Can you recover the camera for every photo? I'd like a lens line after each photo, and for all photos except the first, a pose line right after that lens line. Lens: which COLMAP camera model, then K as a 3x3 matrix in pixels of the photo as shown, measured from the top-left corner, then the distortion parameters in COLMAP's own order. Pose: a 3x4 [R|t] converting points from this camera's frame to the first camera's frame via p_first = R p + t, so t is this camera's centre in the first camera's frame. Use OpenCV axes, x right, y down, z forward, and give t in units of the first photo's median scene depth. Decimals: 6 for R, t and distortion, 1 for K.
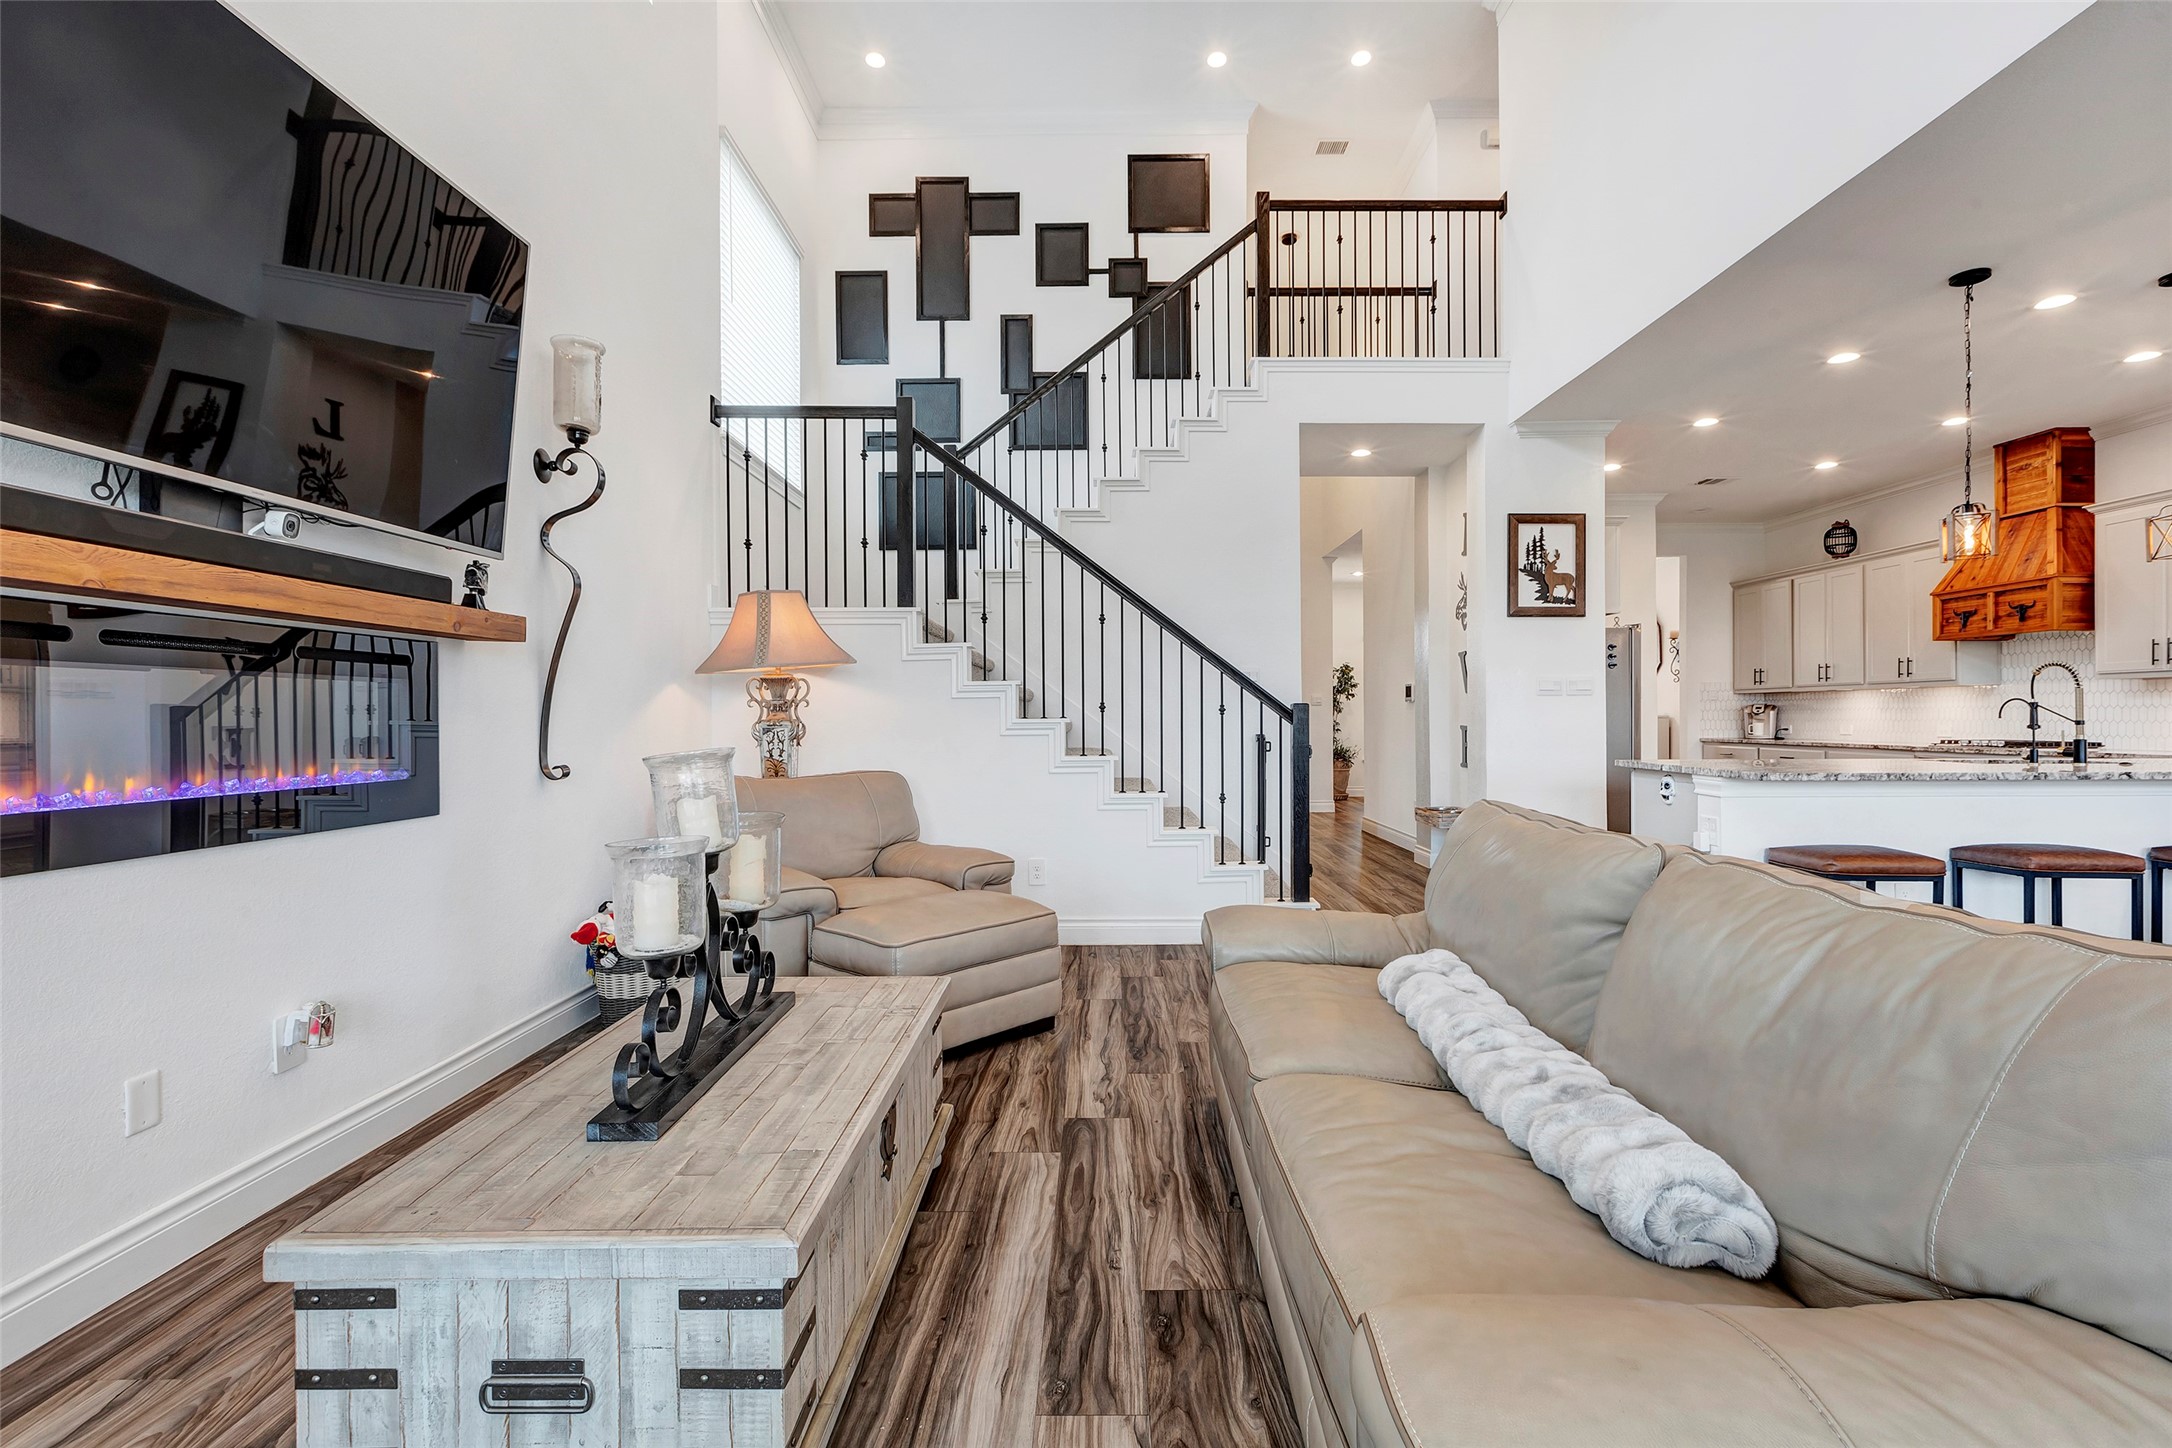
lens RADIAL K [[987.6, 0, 1087.1], [0, 987.6, 721.5], [0, 0, 1]] dist [0.004951, -0.002451]
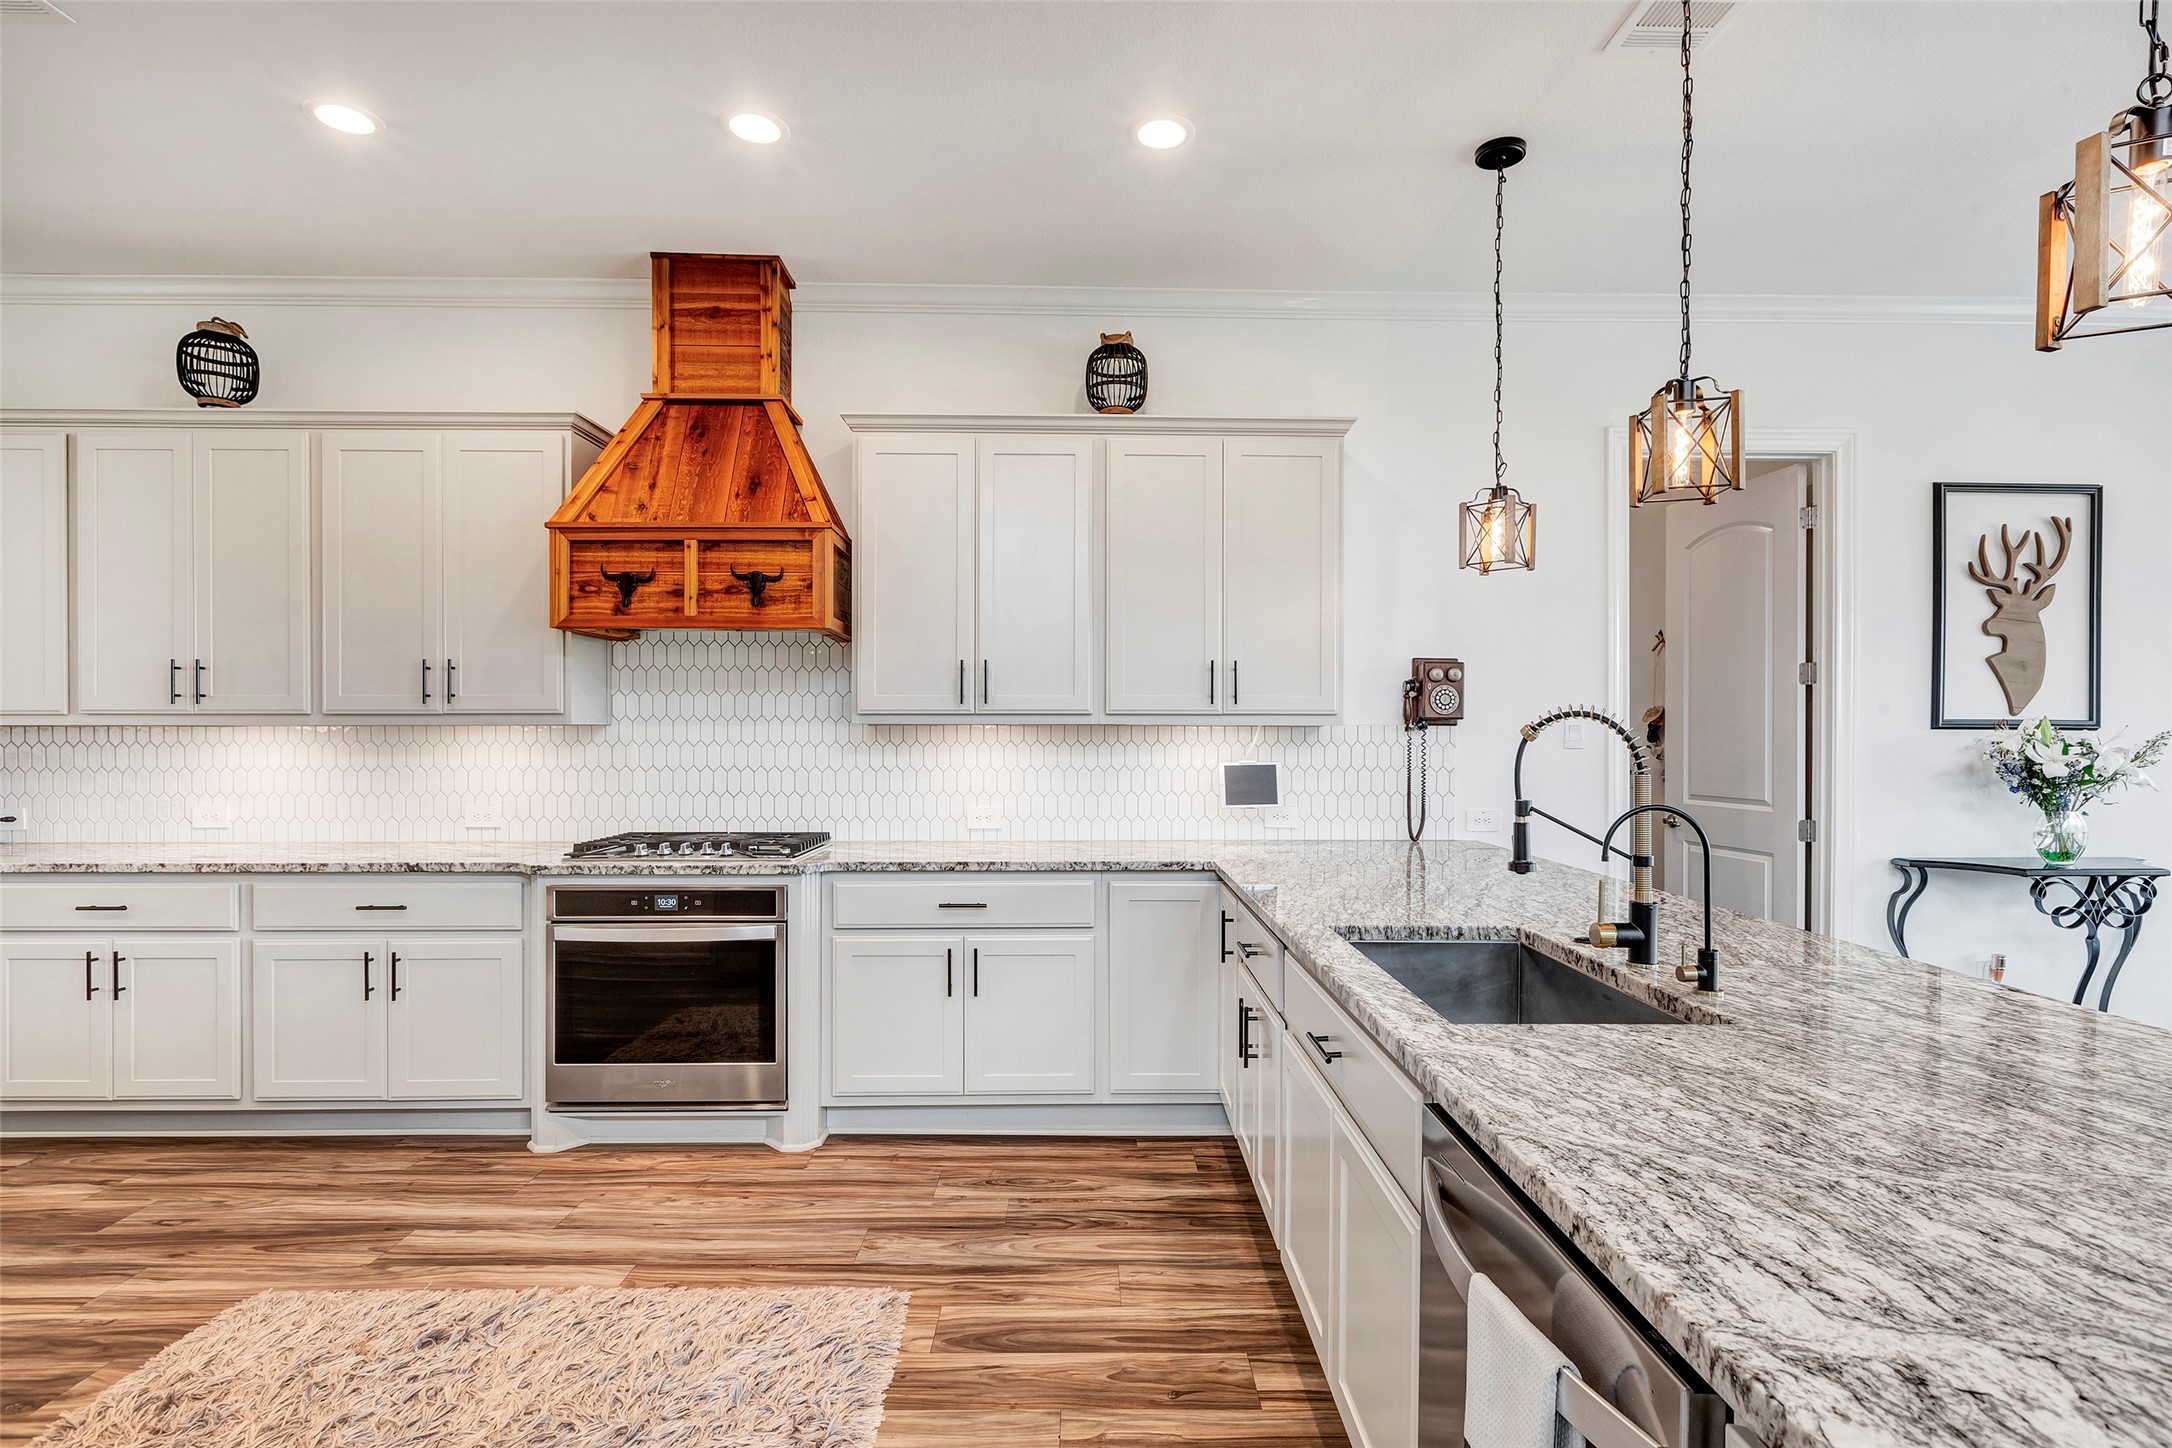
lens RADIAL K [[1040.6, 0, 1104.4], [0, 1040.6, 734.1], [0, 0, 1]] dist [-0.001939, 0.000059]
pose [[-0.039625, -0.001942, 0.999213, 0.412423], [0.001329, 0.999997, 0.001996, -0.036987], [-0.999214, 0.001407, -0.039622, 0.862115]]
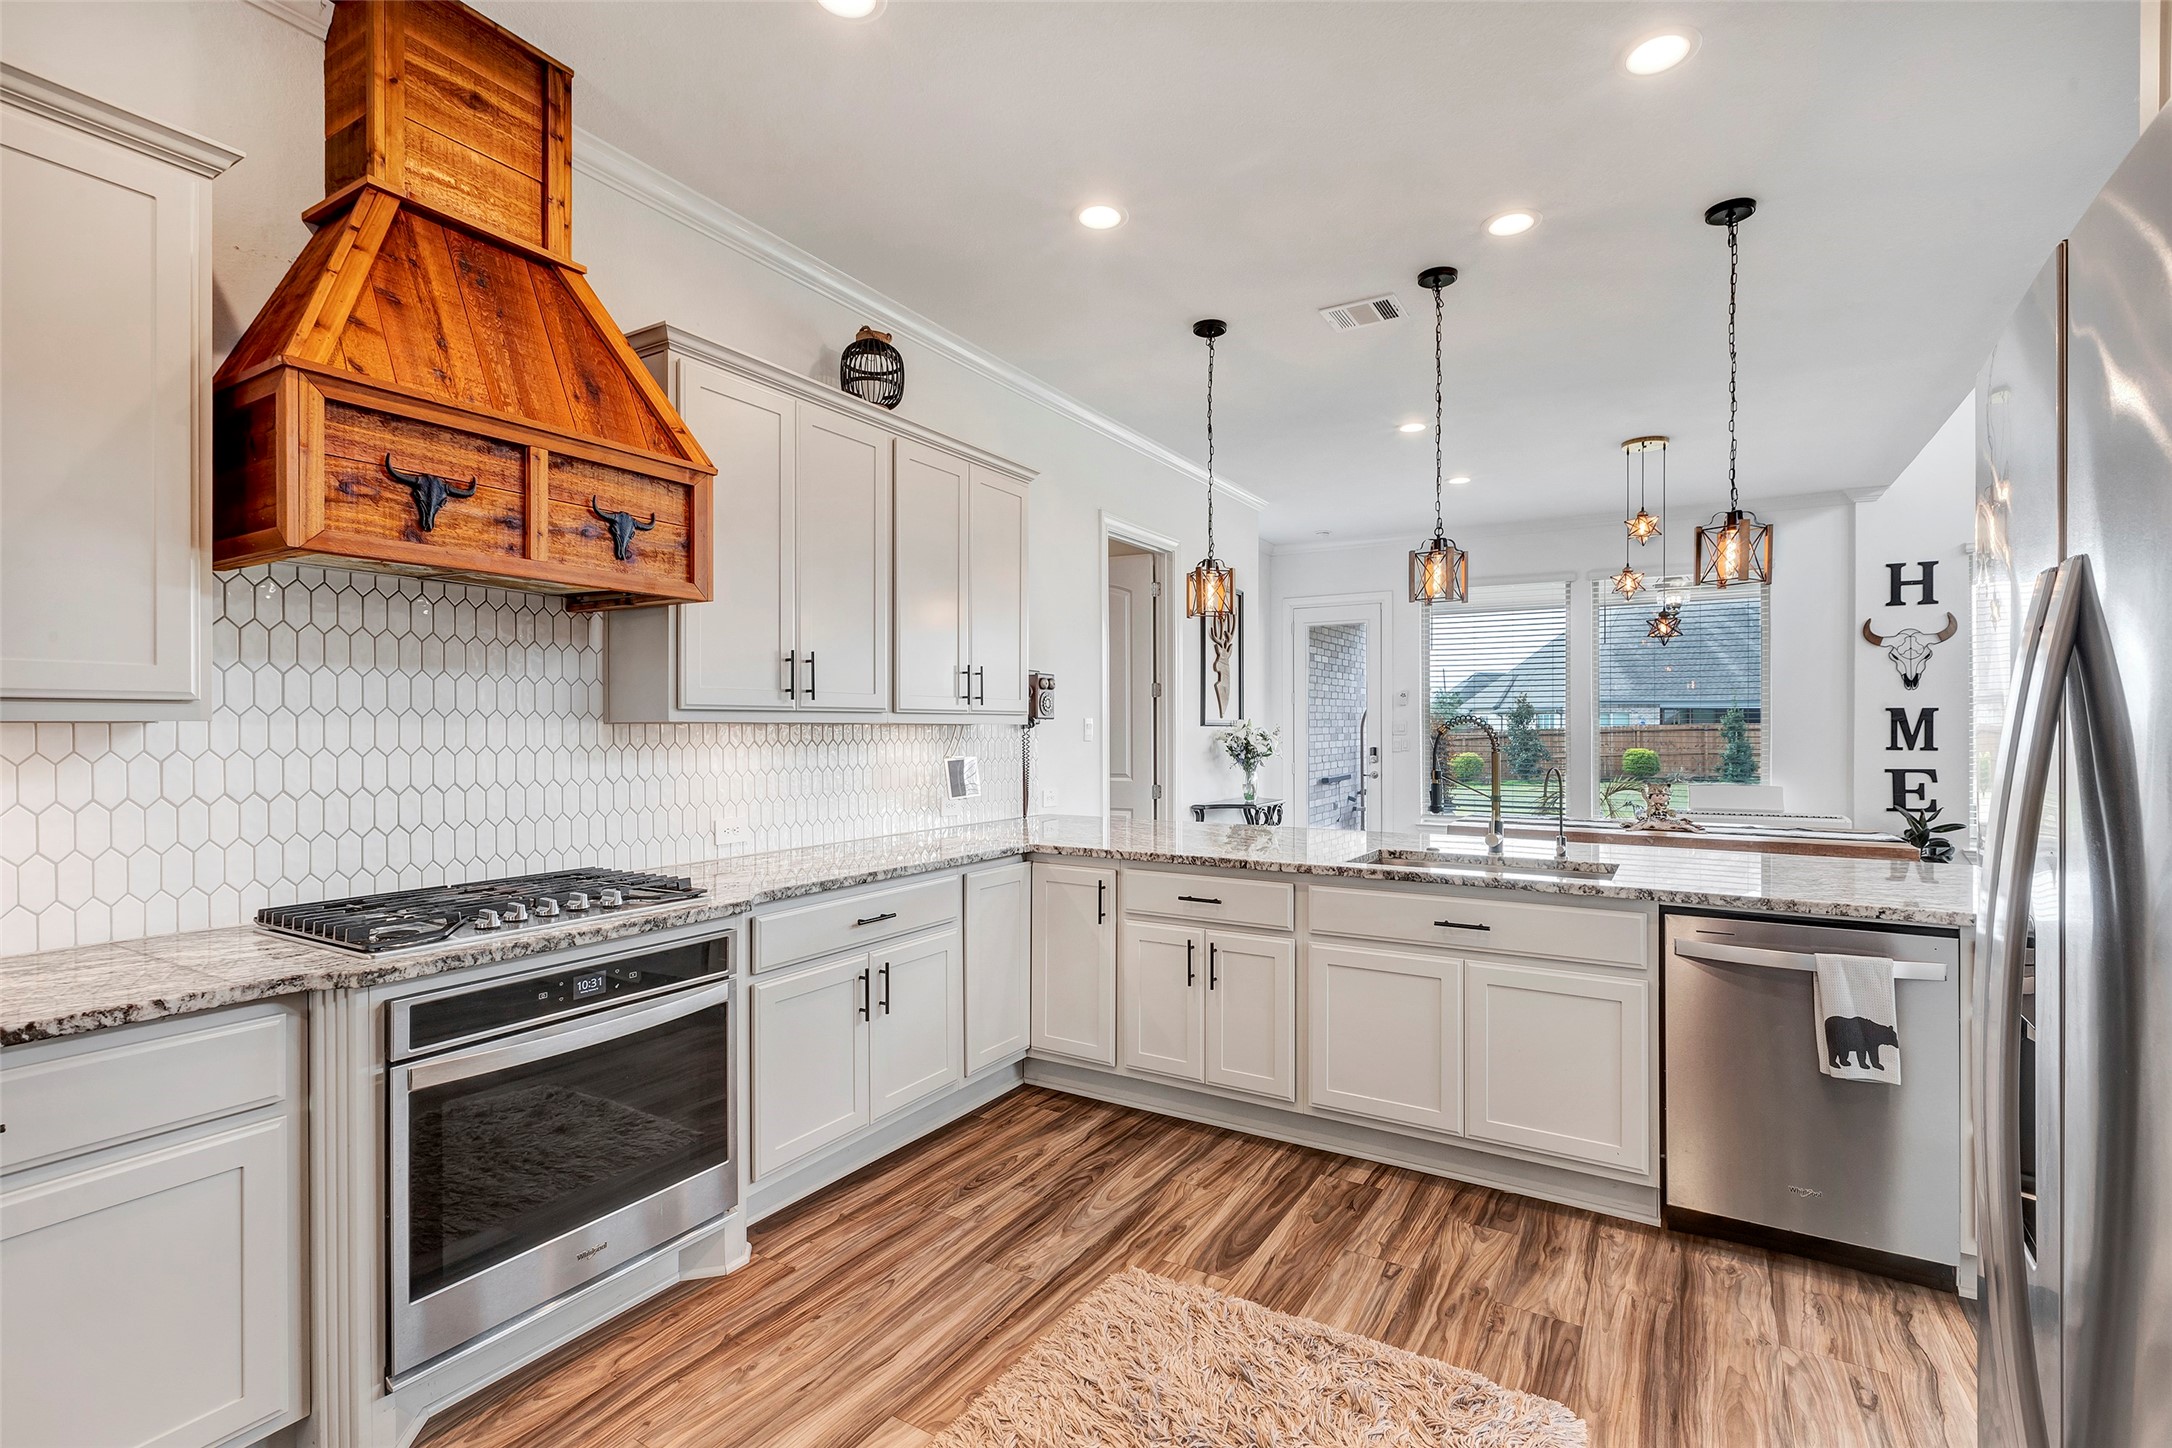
lens RADIAL K [[987.6, 0, 1100.0], [0, 987.6, 725.2], [0, 0, 1]] dist [0.004951, -0.002451]
pose [[-0.866117, 0.002638, 0.499834, 0.619325], [0.003608, 0.999993, 0.000975, -0.039758], [-0.499828, 0.002648, -0.866121, 1.258992]]
